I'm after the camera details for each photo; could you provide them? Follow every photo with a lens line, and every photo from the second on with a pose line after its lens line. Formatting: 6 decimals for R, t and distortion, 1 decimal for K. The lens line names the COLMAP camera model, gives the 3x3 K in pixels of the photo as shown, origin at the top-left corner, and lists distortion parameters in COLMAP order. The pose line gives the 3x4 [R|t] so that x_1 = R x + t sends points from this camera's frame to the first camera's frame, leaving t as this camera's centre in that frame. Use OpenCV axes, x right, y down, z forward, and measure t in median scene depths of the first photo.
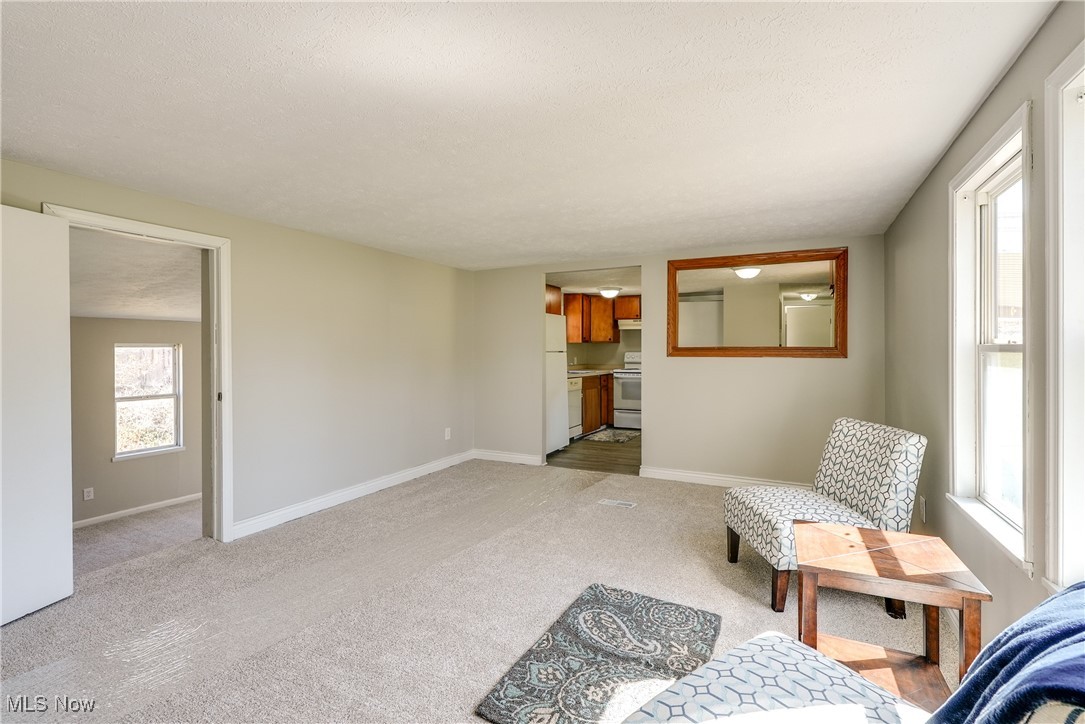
lens RADIAL K [[493.1, 0, 544.0], [0, 493.1, 351.2], [0, 0, 1]] dist [-0.005390, 0.000758]
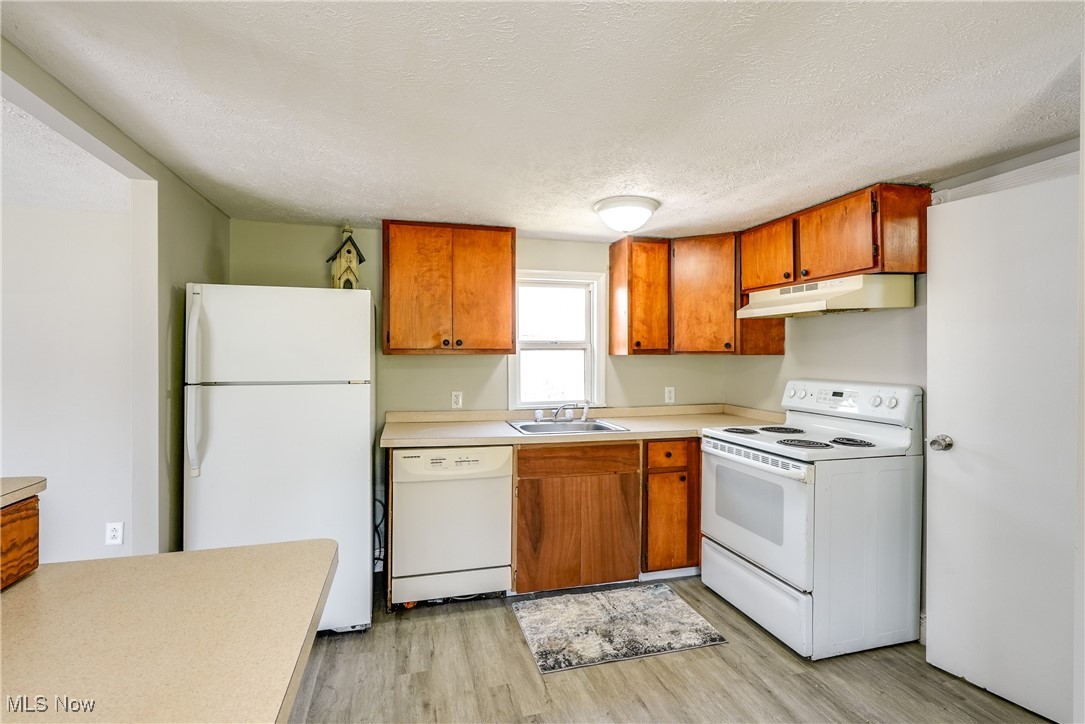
lens RADIAL K [[497.7, 0, 540.1], [0, 497.7, 358.5], [0, 0, 1]] dist [-0.002352, 0.001074]
pose [[0.677123, 0.012746, -0.735760, 0.541742], [-0.006775, 0.999916, 0.011087, -0.029273], [0.735839, -0.002522, 0.677152, 1.074629]]
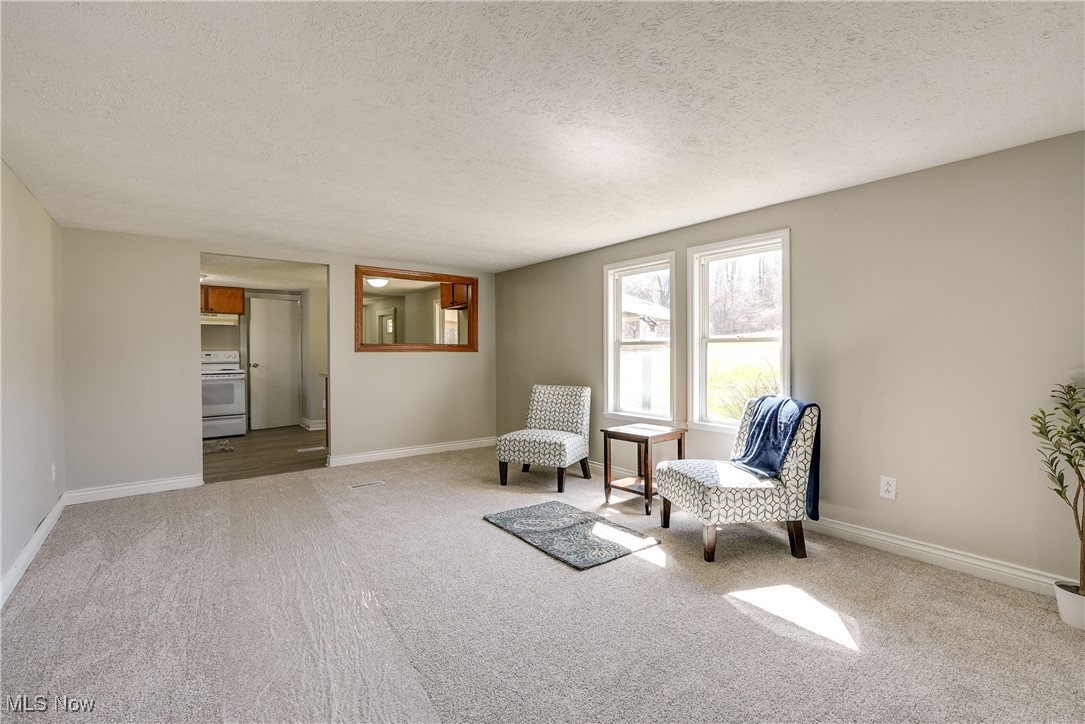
lens RADIAL K [[493.3, 0, 539.7], [0, 493.3, 354.5], [0, 0, 1]] dist [-0.006087, 0.000616]
pose [[0.429952, -0.003718, 0.902844, -0.558091], [0.005648, 0.999983, 0.001429, 0.017145], [-0.902834, 0.004485, 0.429966, 0.153625]]
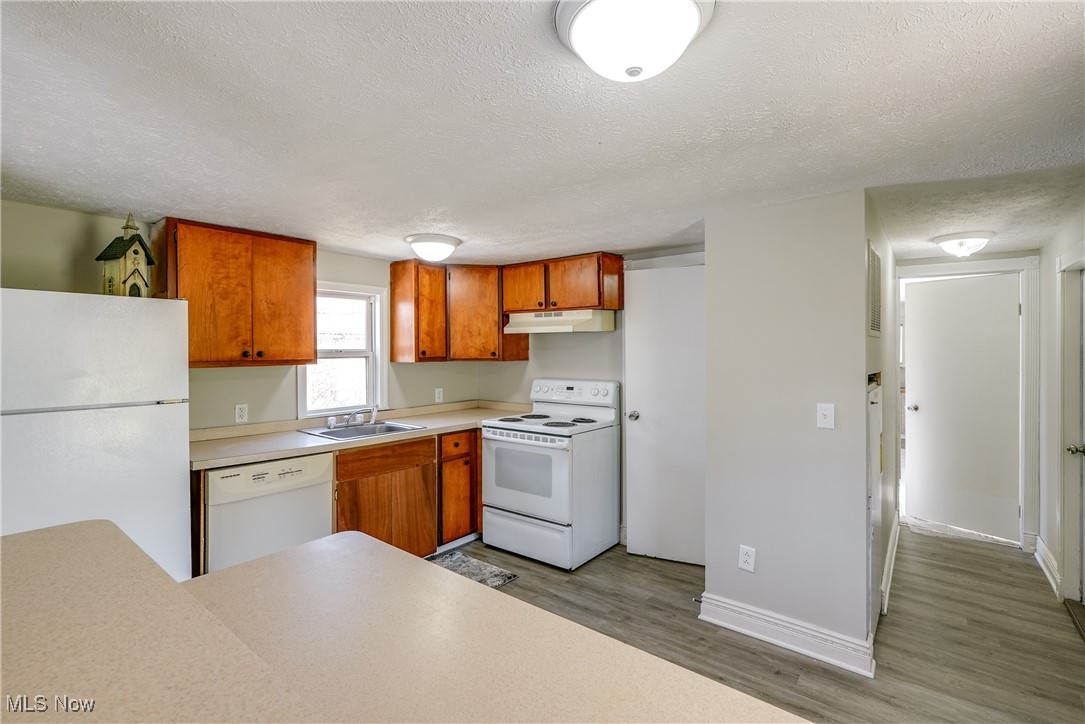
lens RADIAL K [[493.1, 0, 544.0], [0, 493.1, 351.2], [0, 0, 1]] dist [-0.005390, 0.000758]
pose [[0.980967, 0.002118, -0.194161, 0.470754], [-0.002357, 0.999997, -0.001001, -0.044723], [0.194158, 0.001440, 0.980969, 0.905750]]
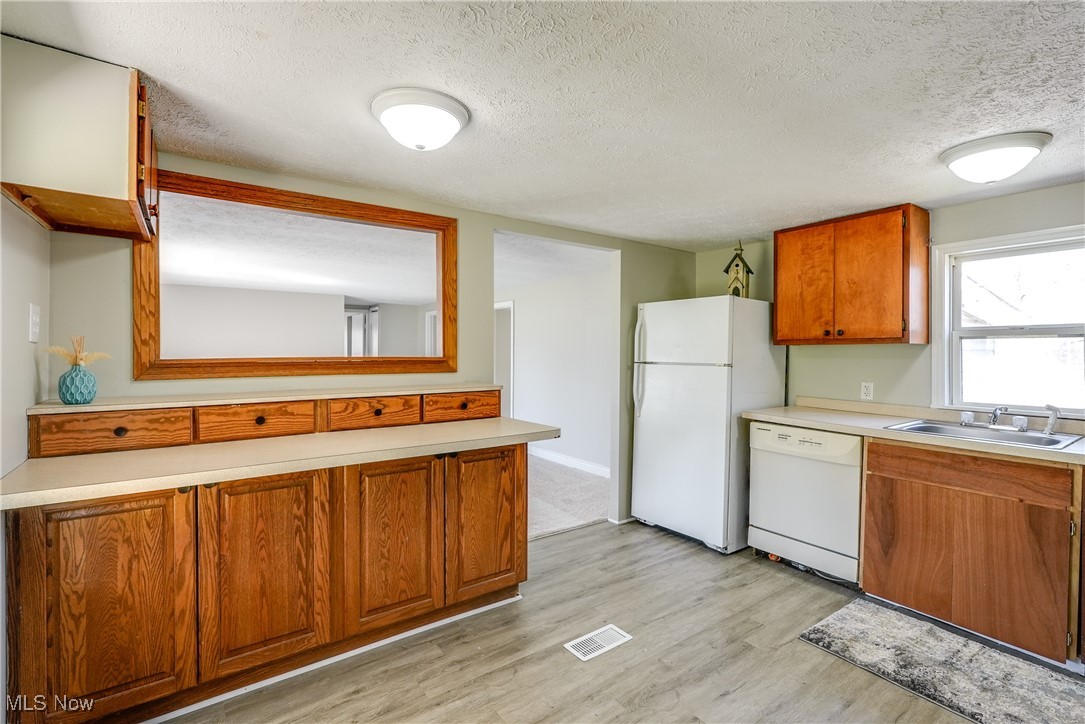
lens RADIAL K [[495.9, 0, 545.0], [0, 495.9, 348.3], [0, 0, 1]] dist [-0.009965, 0.000606]
pose [[-0.452221, 0.002020, -0.891904, 0.746910], [-0.001288, 0.999995, 0.002918, -0.022876], [0.891905, 0.002469, -0.452216, 1.364173]]
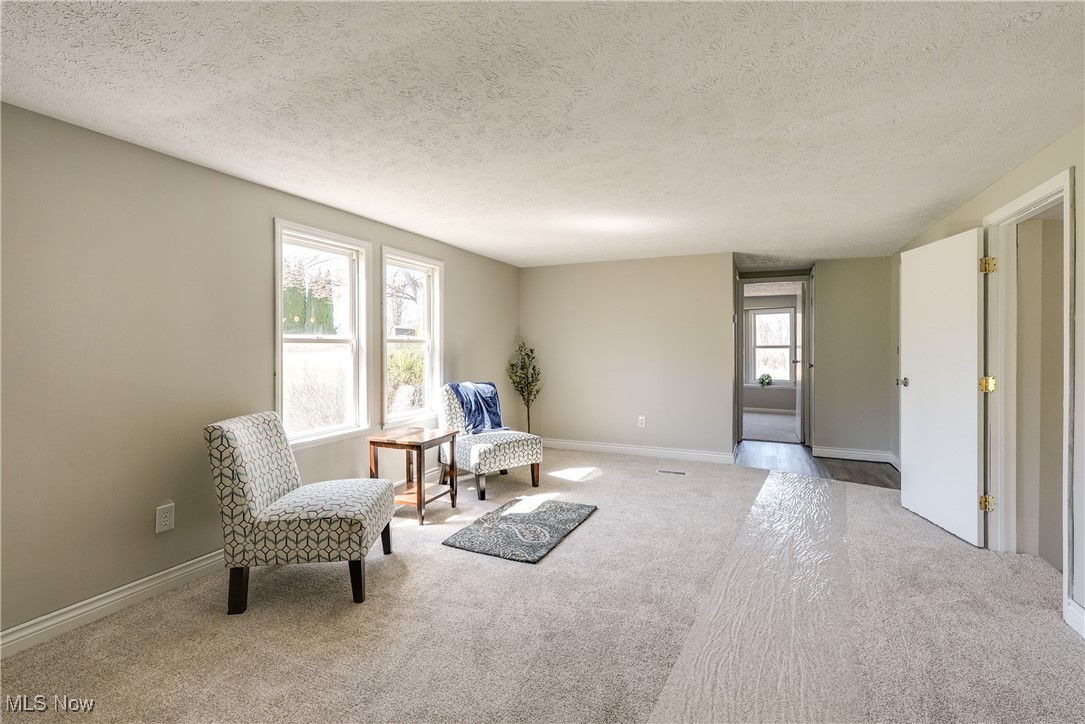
lens RADIAL K [[495.9, 0, 545.0], [0, 495.9, 348.3], [0, 0, 1]] dist [-0.009965, 0.000606]
pose [[-0.998620, 0.005985, -0.052174, 0.070785], [0.005623, 0.999959, 0.007080, 0.003458], [0.052214, 0.006777, -0.998613, 1.109167]]
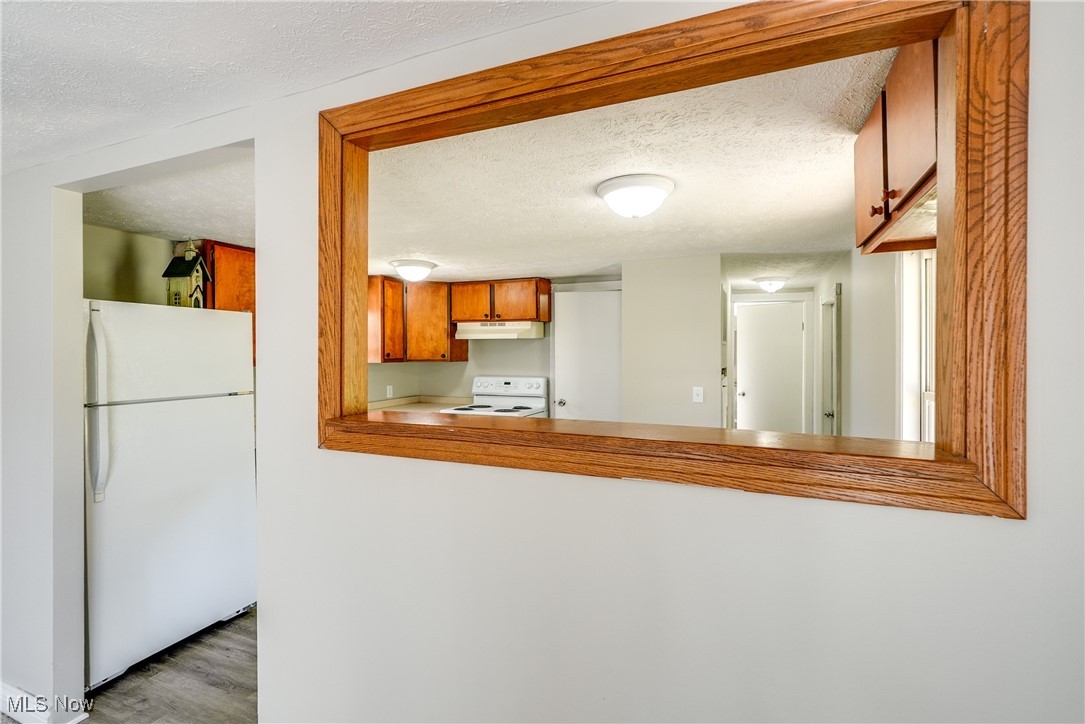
lens RADIAL K [[493.1, 0, 544.0], [0, 493.1, 351.2], [0, 0, 1]] dist [-0.005390, 0.000758]
pose [[0.996999, 0.003392, 0.077337, 0.352673], [-0.002849, 0.999971, -0.007123, -0.043537], [-0.077359, 0.006881, 0.996980, 0.694110]]
